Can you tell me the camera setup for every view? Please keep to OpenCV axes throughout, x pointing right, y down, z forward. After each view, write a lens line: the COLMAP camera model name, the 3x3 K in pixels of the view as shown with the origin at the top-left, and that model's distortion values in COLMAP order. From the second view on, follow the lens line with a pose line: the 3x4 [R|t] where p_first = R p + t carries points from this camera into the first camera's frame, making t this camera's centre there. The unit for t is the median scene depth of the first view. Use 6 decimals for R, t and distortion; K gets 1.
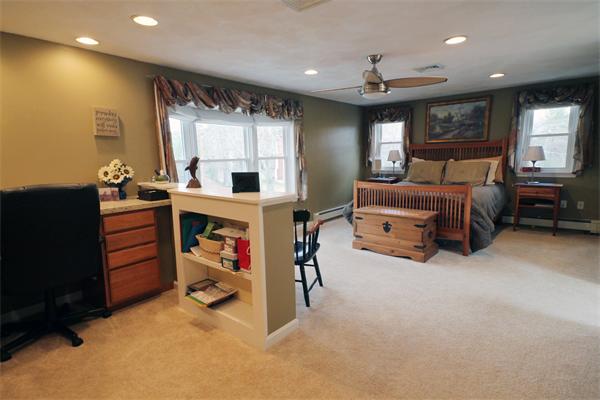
lens RADIAL K [[321.1, 0, 304.1], [0, 321.1, 197.6], [0, 0, 1]] dist [0.023015, -0.000023]
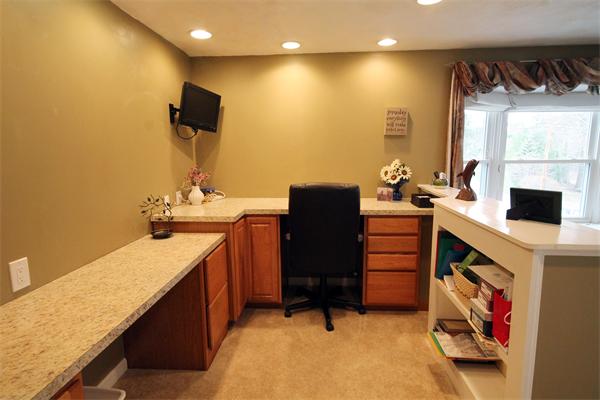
lens RADIAL K [[321.1, 0, 304.1], [0, 321.1, 197.6], [0, 0, 1]] dist [0.023015, -0.000023]
pose [[0.579309, 0.131569, -0.804419, 0.056244], [-0.113724, 0.990281, 0.080069, -0.053390], [0.807135, 0.045097, 0.588641, 0.224689]]
